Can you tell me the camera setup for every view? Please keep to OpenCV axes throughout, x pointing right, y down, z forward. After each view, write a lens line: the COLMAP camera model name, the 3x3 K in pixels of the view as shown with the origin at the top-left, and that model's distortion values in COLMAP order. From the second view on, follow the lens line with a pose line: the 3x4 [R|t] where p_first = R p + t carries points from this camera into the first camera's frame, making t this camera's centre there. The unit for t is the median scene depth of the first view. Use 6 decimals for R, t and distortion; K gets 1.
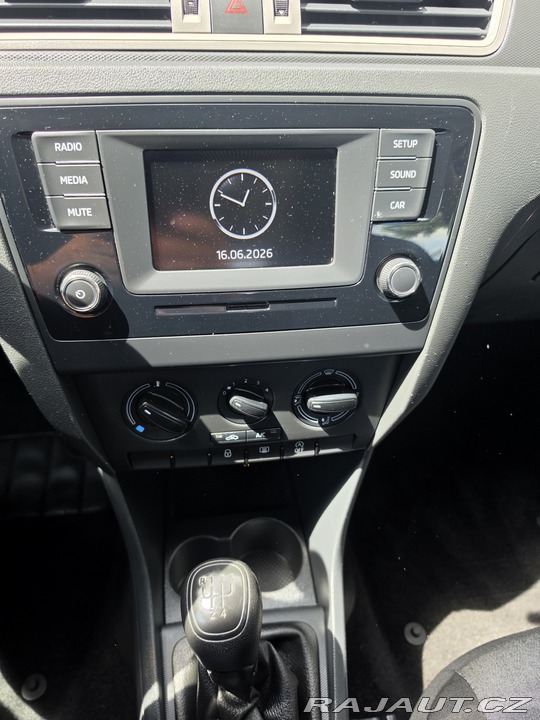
lens RADIAL K [[521.3, 0, 268.4], [0, 521.3, 354.5], [0, 0, 1]] dist [0.055155, -0.082680]
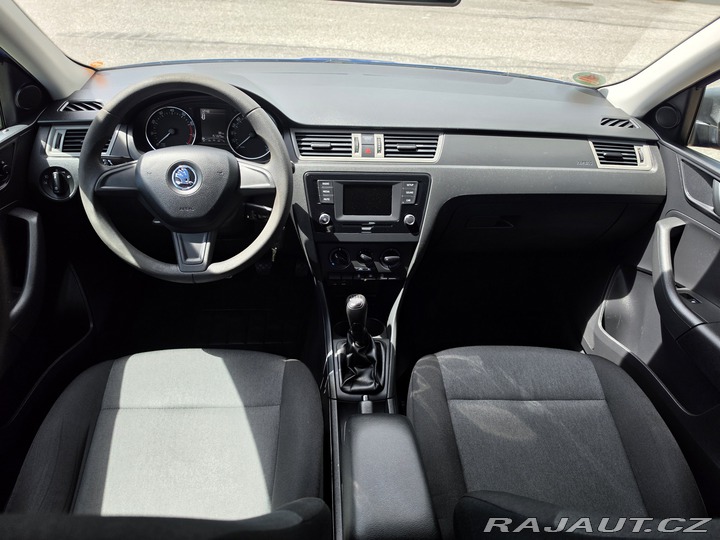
lens RADIAL K [[521.3, 0, 350.7], [0, 521.3, 270.0], [0, 0, 1]] dist [0.055155, -0.082680]
pose [[0.995662, 0.041130, -0.083464, 0.153133], [-0.054258, 0.985351, -0.161680, 0.763673], [0.075591, 0.165507, 0.983307, -2.401662]]
